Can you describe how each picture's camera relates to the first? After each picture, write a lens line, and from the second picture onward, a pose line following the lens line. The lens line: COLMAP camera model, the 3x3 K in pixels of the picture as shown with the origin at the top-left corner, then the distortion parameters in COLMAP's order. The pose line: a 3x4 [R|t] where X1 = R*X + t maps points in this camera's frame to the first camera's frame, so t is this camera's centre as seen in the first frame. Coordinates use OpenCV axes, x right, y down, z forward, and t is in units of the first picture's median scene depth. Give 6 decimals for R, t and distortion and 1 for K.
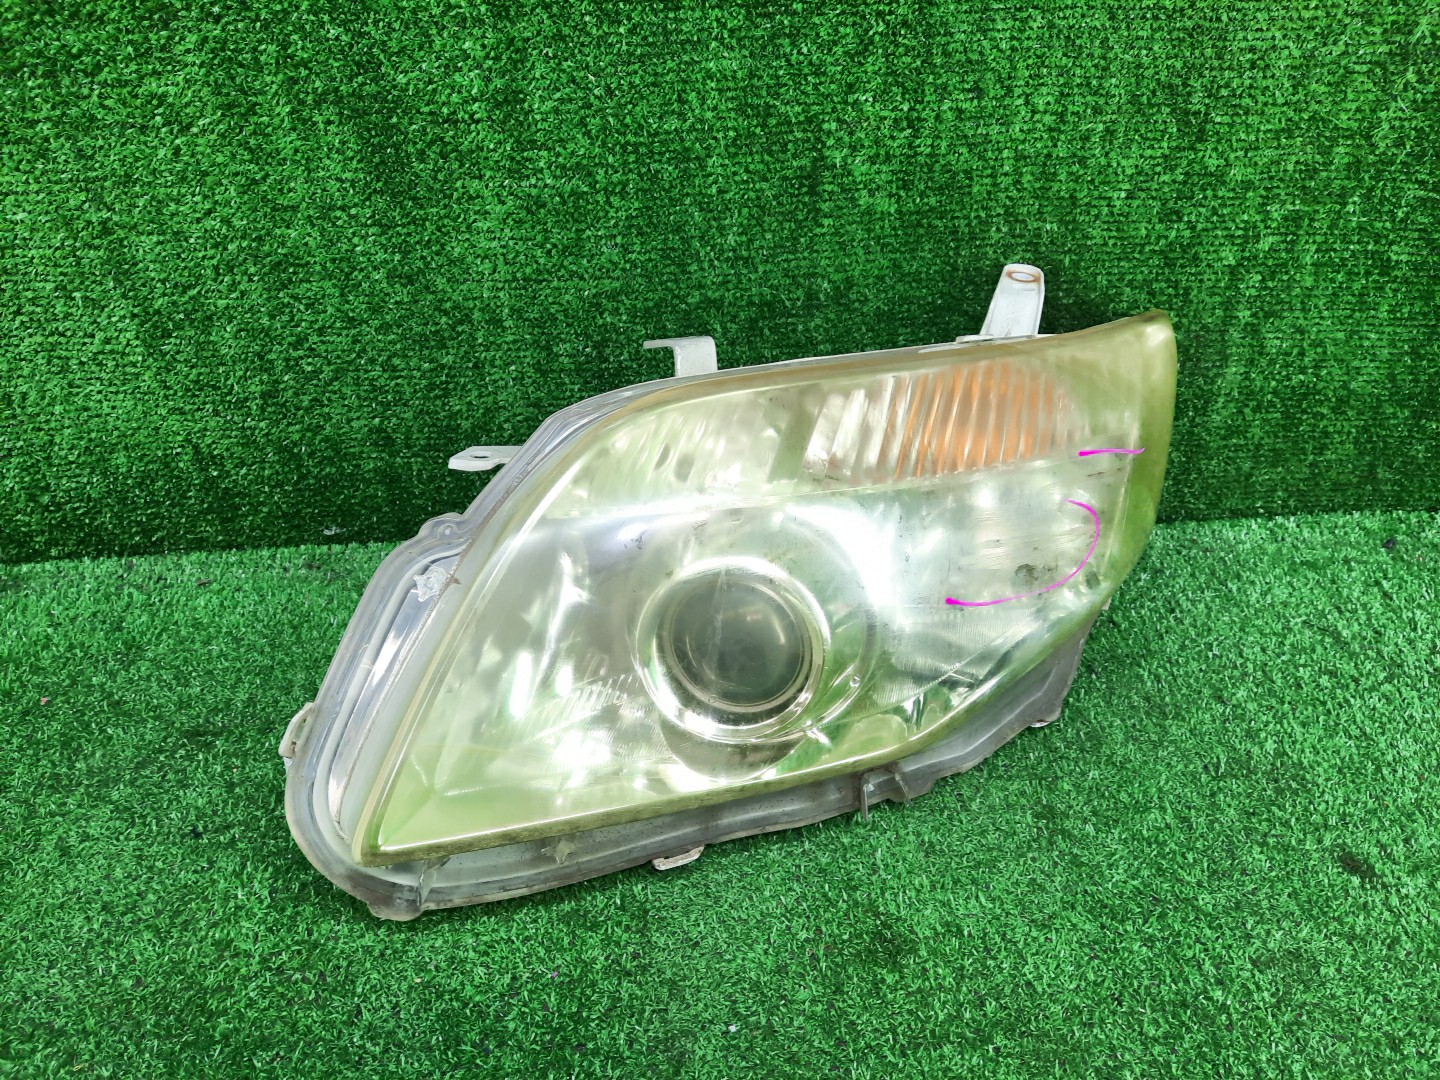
lens RADIAL K [[1021.2, 0, 720.0], [0, 1021.2, 540.0], [0, 0, 1]] dist [0.003313, -0.028724]
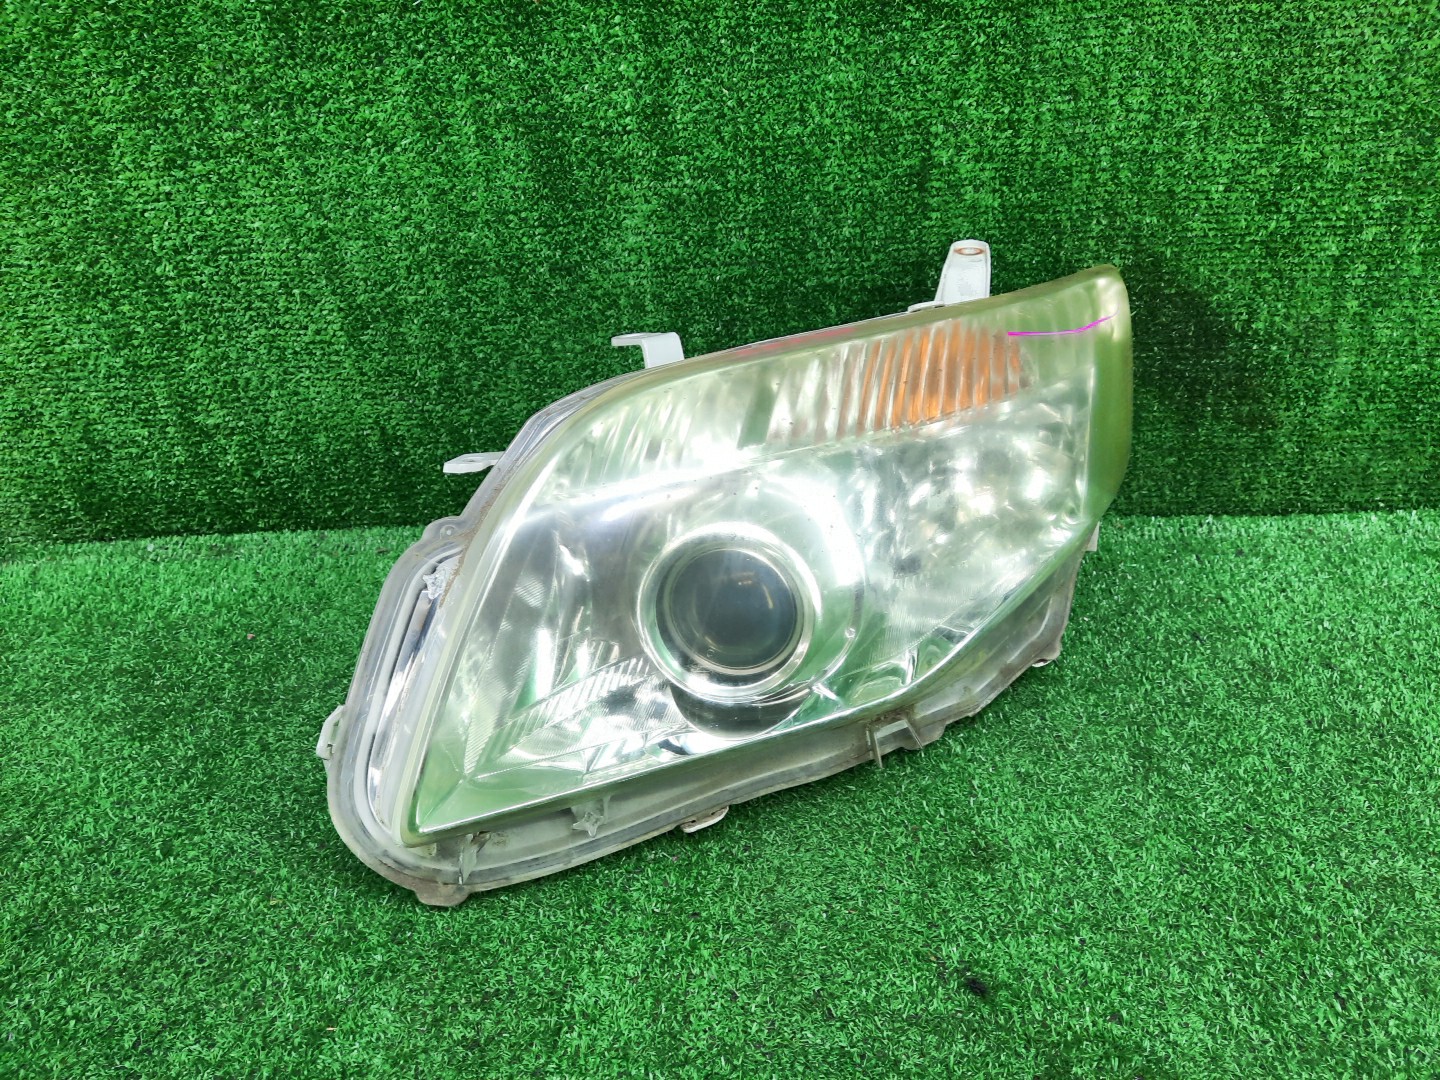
lens RADIAL K [[1021.2, 0, 720.0], [0, 1021.2, 540.0], [0, 0, 1]] dist [0.003313, -0.028724]
pose [[0.991005, 0.011700, -0.133310, 0.026448], [-0.021782, 0.996989, -0.074422, 0.132762], [0.132038, 0.076656, 0.988276, -0.102566]]
